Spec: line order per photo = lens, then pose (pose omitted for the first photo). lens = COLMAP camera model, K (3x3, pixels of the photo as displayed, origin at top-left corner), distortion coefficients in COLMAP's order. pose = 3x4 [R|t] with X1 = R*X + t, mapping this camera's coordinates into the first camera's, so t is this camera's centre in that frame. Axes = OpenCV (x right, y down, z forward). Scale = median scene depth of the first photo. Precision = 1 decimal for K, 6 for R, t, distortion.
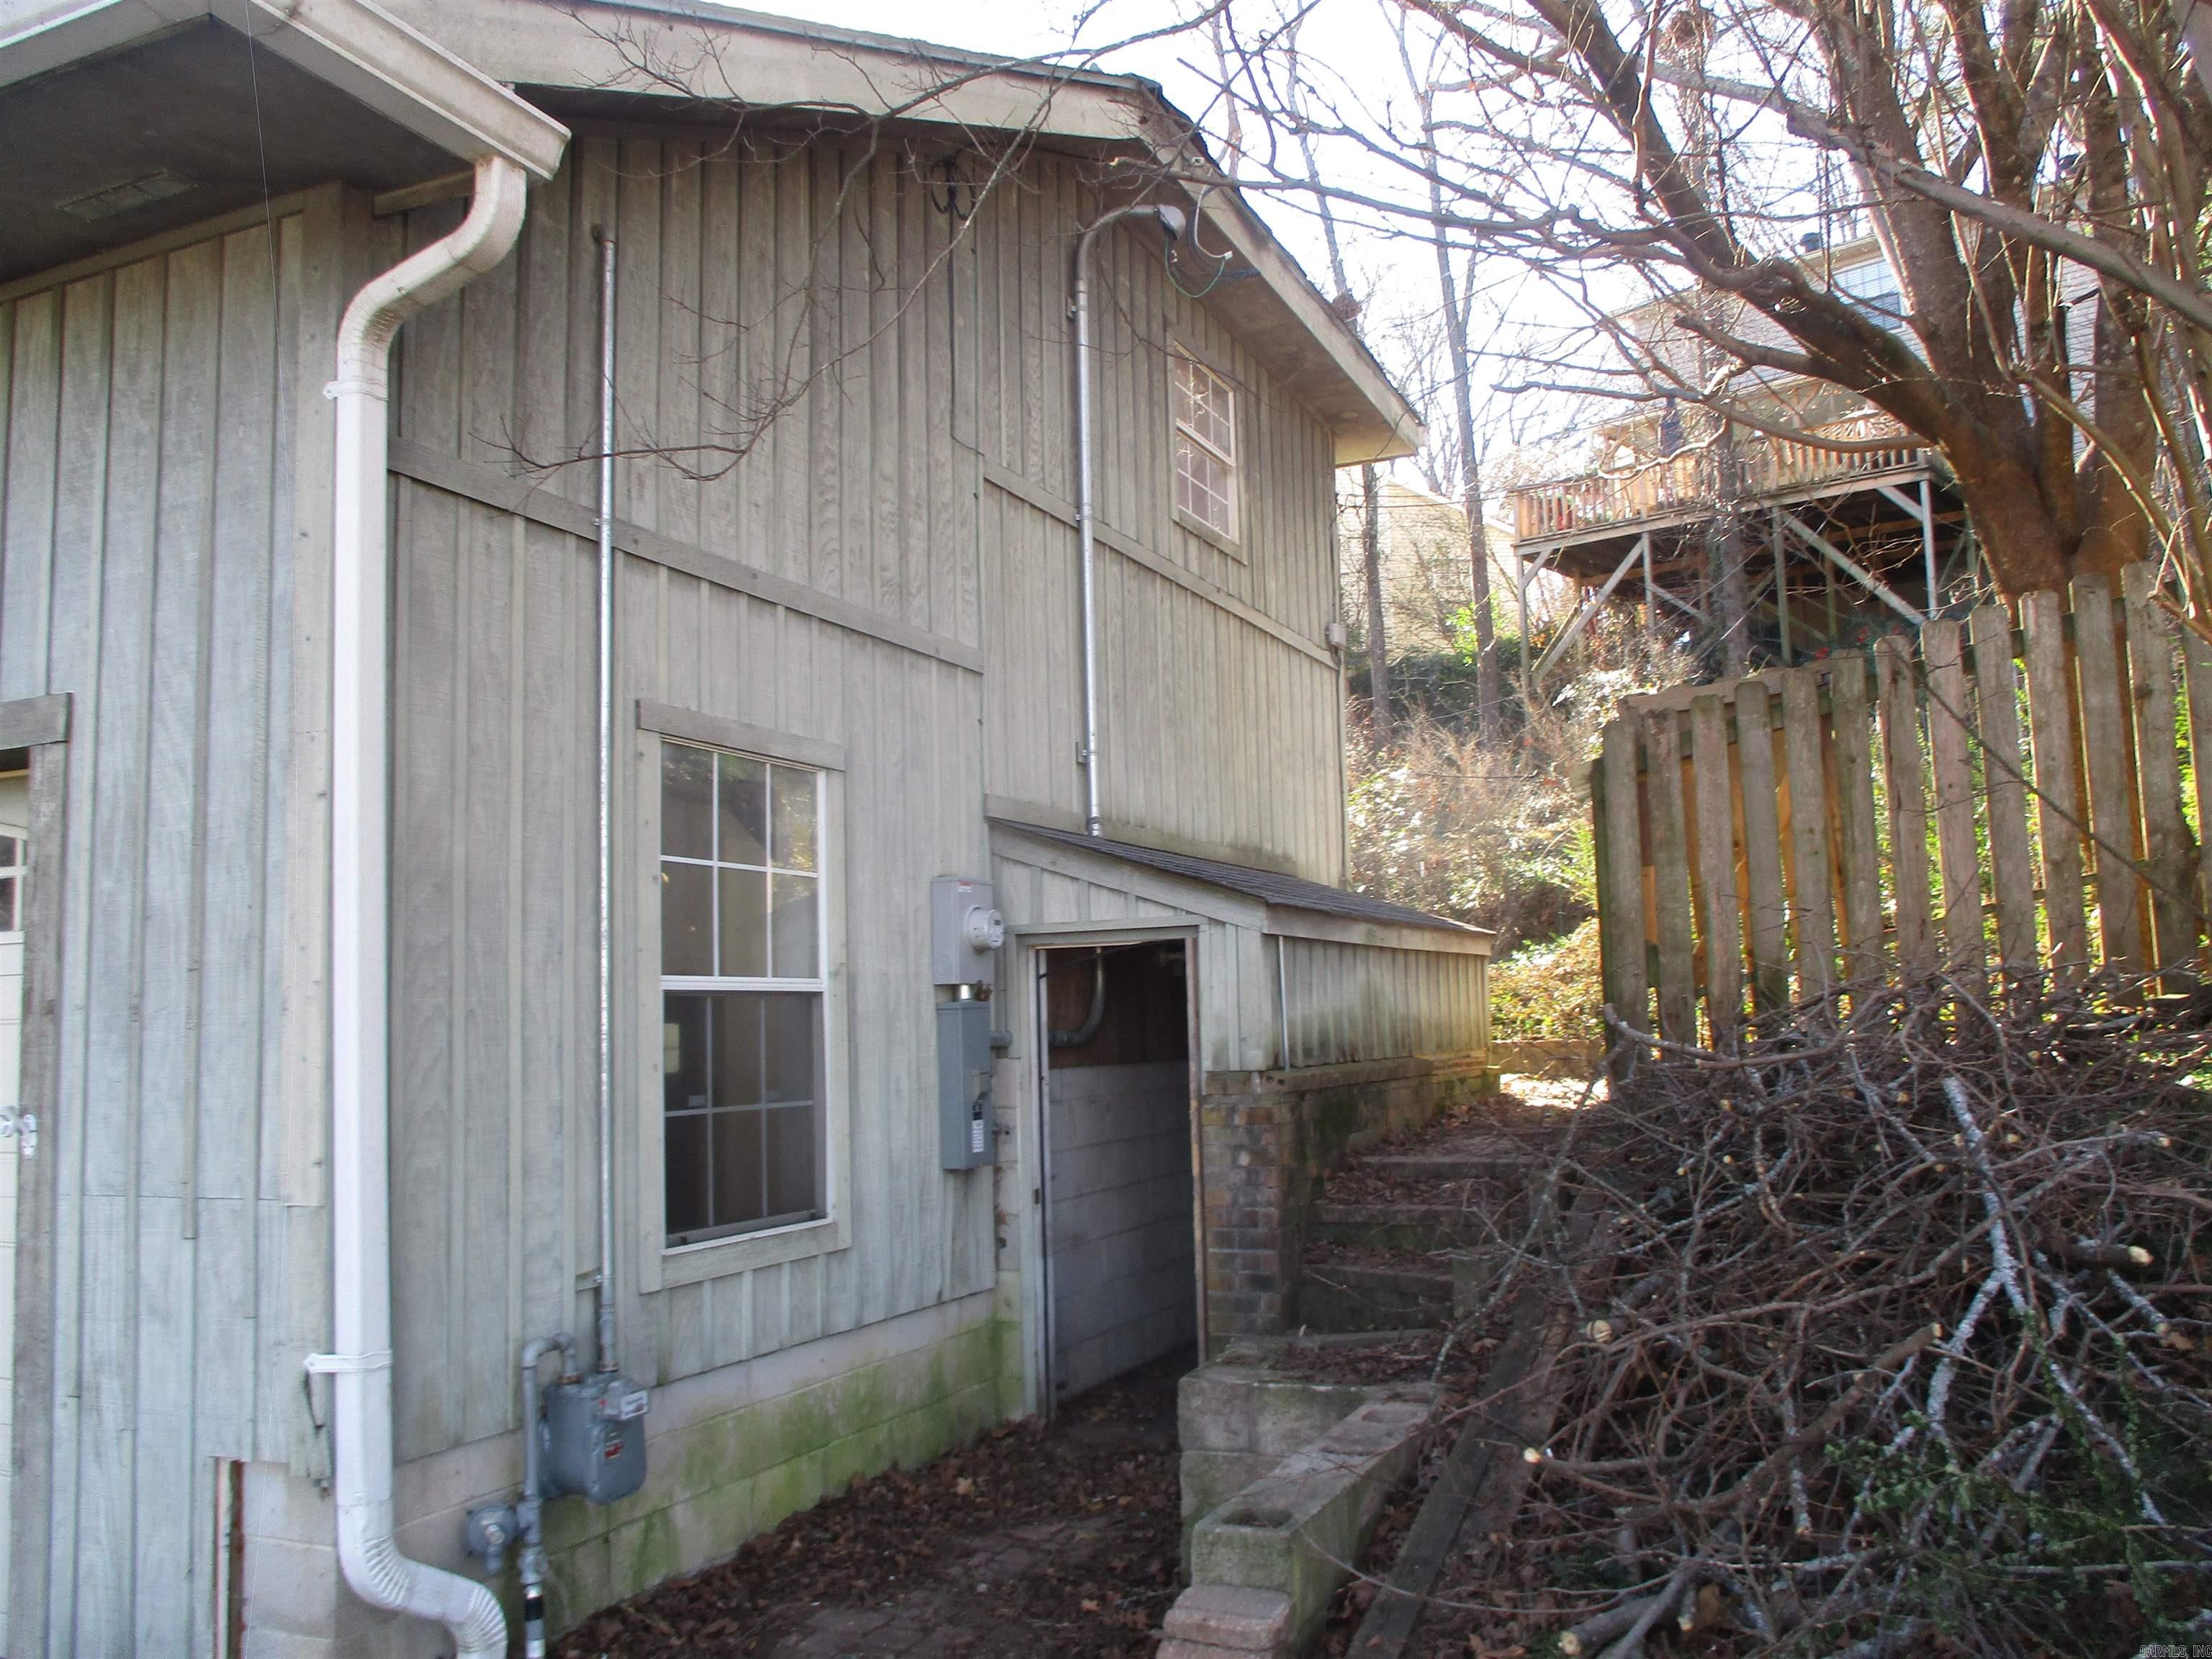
lens RADIAL K [[1855.8, 0, 1101.5], [0, 1855.8, 827.7], [0, 0, 1]] dist [-0.030968, 0.003758]
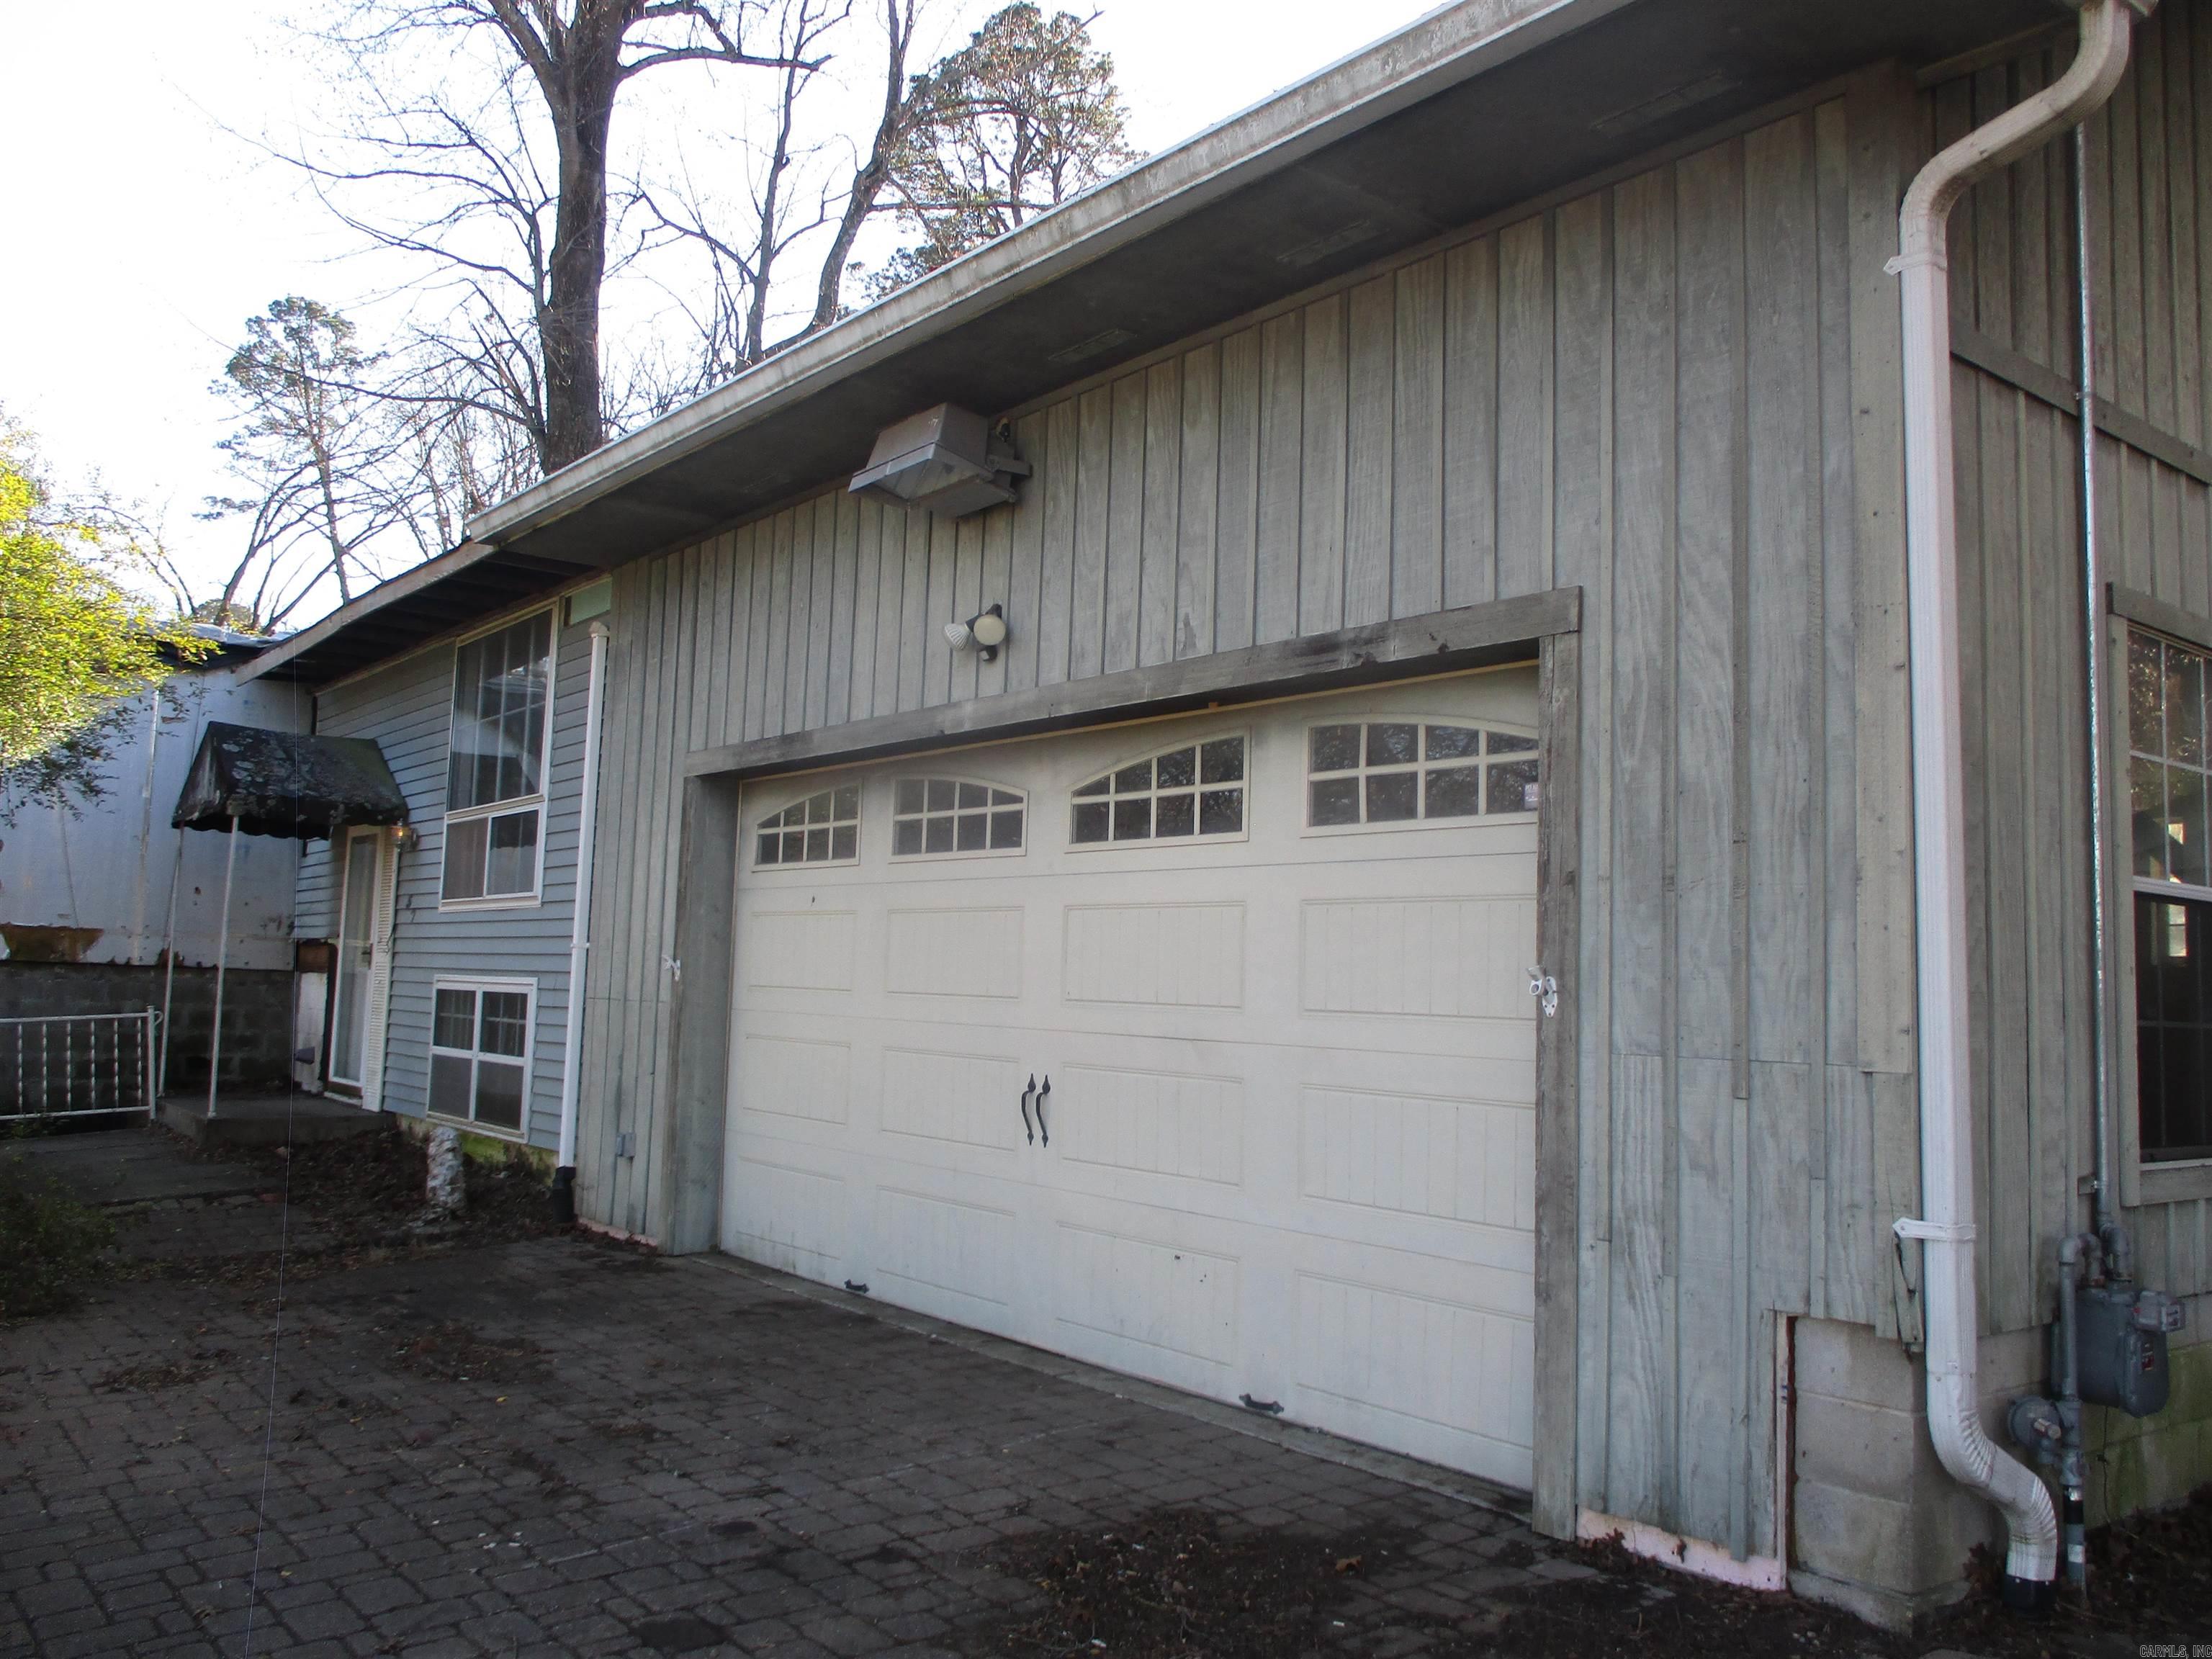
lens RADIAL K [[1855.8, 0, 1104.1], [0, 1855.8, 827.4], [0, 0, 1]] dist [-0.030968, 0.003758]
pose [[0.884770, 0.017666, -0.465692, -0.317663], [-0.010469, 0.999782, 0.018038, 0.052881], [0.465910, -0.011084, 0.884763, -0.085590]]
